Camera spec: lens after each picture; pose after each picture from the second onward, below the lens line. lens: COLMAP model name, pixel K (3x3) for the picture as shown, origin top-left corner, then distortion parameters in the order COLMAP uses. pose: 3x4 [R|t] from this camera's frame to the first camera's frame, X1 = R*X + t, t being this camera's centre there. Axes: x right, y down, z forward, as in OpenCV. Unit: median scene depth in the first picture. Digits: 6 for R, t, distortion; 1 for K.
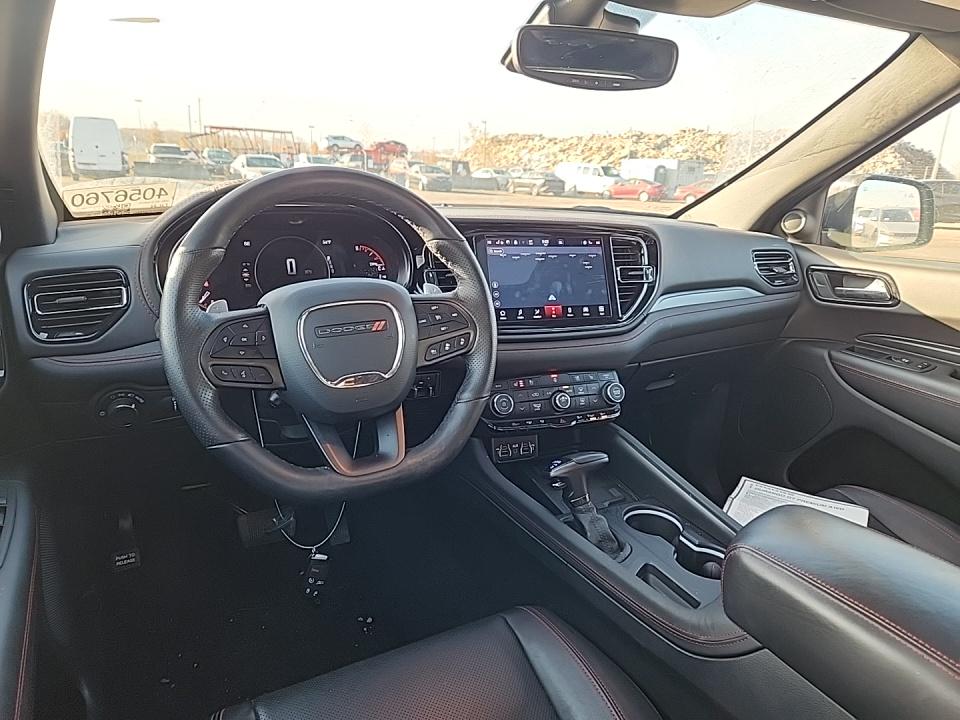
lens RADIAL K [[627.0, 0, 480.0], [0, 627.0, 360.0], [0, 0, 1]] dist [0.057864, -0.000514]
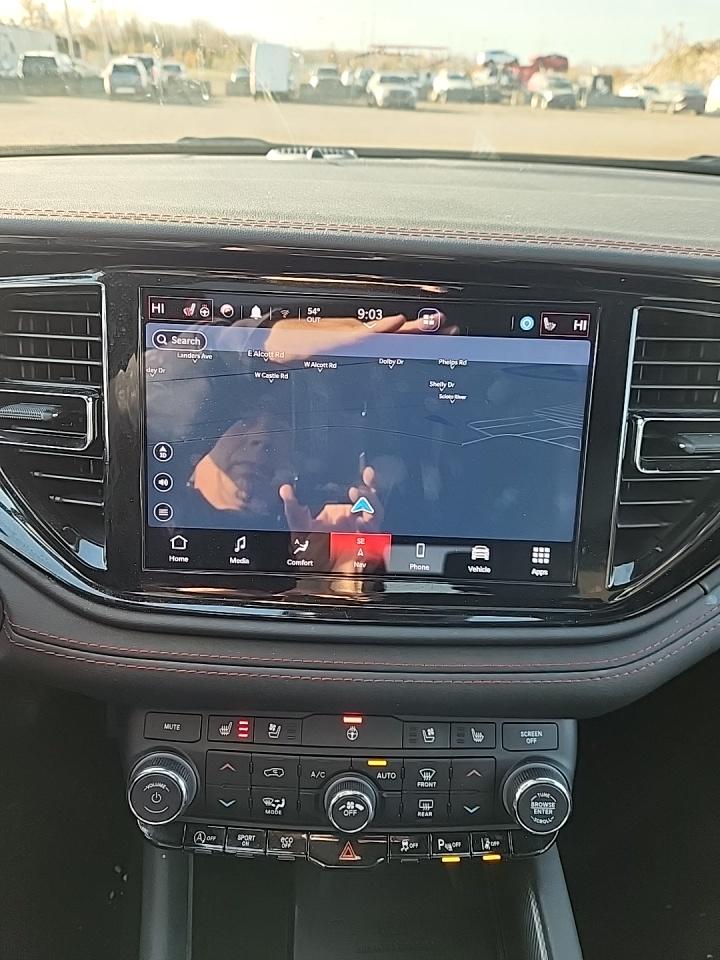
lens RADIAL K [[638.6, 0, 360.0], [0, 638.6, 480.0], [0, 0, 1]] dist [0.030033, -0.036335]
pose [[0.923790, 0.192391, -0.331056, 0.207407], [-0.104439, 0.958423, 0.265552, -0.188246], [0.368381, -0.210740, 0.905475, 0.699039]]
